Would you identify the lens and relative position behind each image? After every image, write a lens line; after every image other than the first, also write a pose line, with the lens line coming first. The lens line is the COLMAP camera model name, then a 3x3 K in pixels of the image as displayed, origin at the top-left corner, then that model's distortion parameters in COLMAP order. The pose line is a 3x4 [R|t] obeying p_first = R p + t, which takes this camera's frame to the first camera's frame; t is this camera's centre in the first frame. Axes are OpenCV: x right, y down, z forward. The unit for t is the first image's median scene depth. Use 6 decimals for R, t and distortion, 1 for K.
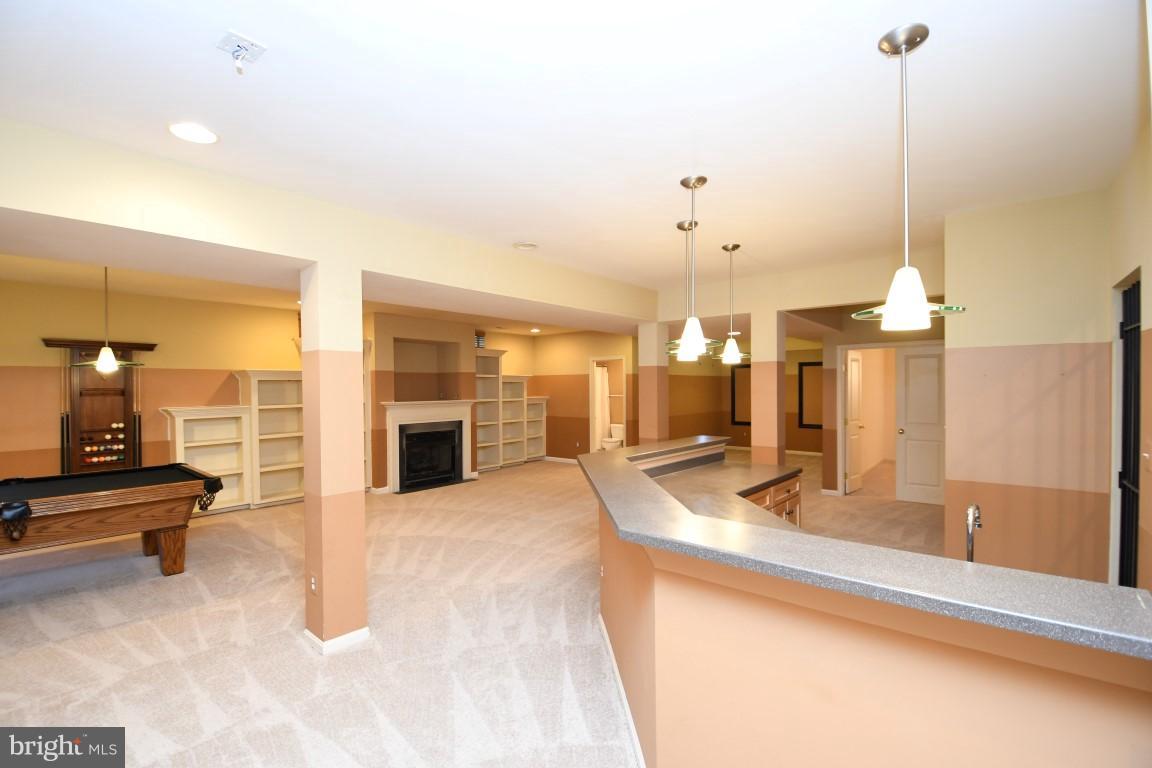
lens RADIAL K [[505.4, 0, 575.9], [0, 505.4, 387.1], [0, 0, 1]] dist [-0.019579, -0.004550]
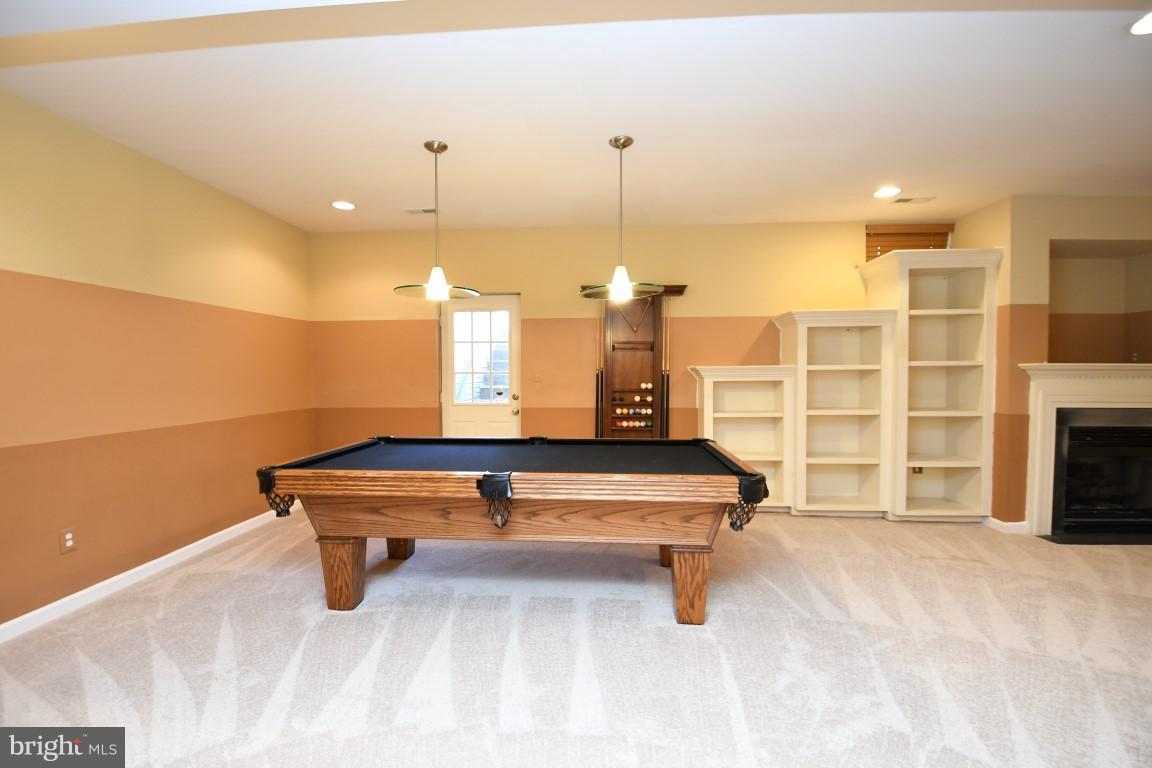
lens RADIAL K [[505.4, 0, 563.7], [0, 505.4, 386.5], [0, 0, 1]] dist [-0.019579, -0.004550]
pose [[0.571159, 0.026105, -0.820424, -0.264748], [-0.005358, 0.999591, 0.028076, 0.048061], [0.820822, -0.011640, 0.571066, 0.345478]]
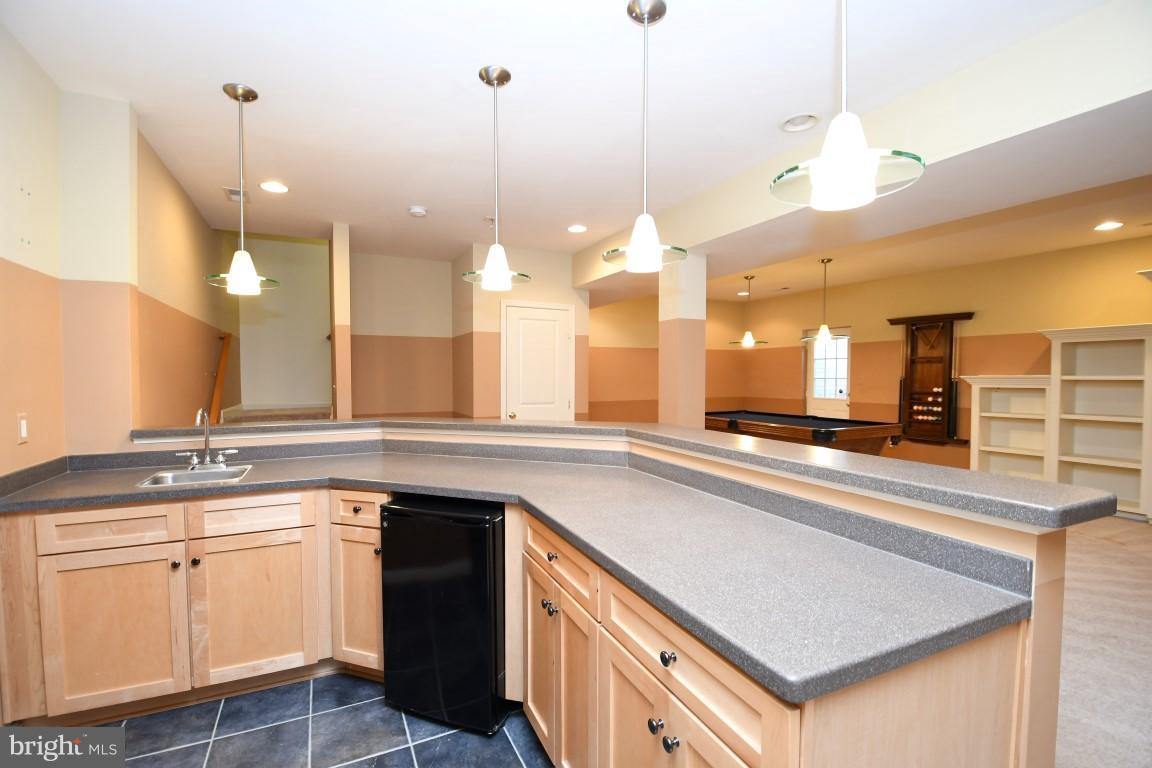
lens RADIAL K [[505.4, 0, 573.5], [0, 505.4, 387.0], [0, 0, 1]] dist [-0.019579, -0.004550]
pose [[-0.418113, 0.030362, -0.907888, 0.379645], [-0.000386, 0.999435, 0.033601, 0.029089], [0.908395, 0.014400, -0.417865, 0.627987]]
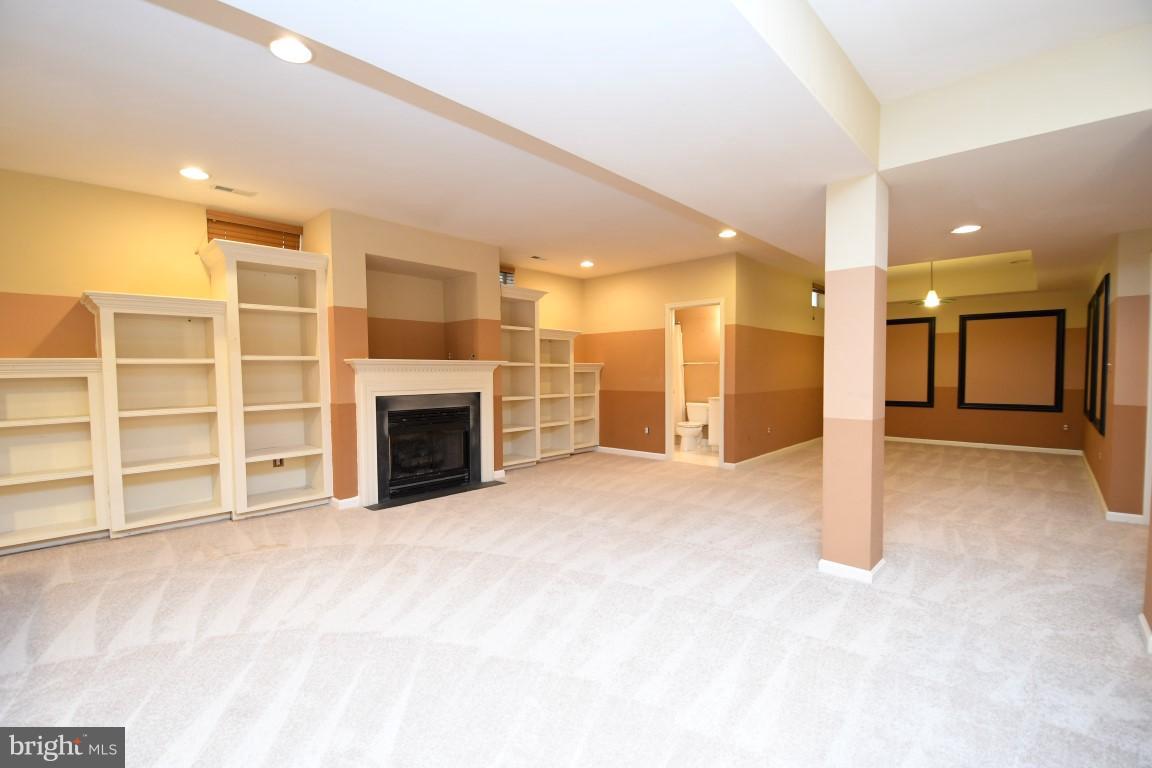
lens RADIAL K [[505.4, 0, 579.2], [0, 505.4, 383.7], [0, 0, 1]] dist [-0.019579, -0.004550]
pose [[0.998575, 0.002059, -0.053336, -0.081836], [-0.000854, 0.999744, 0.022610, 0.052308], [0.053368, -0.022532, 0.998321, 0.466416]]
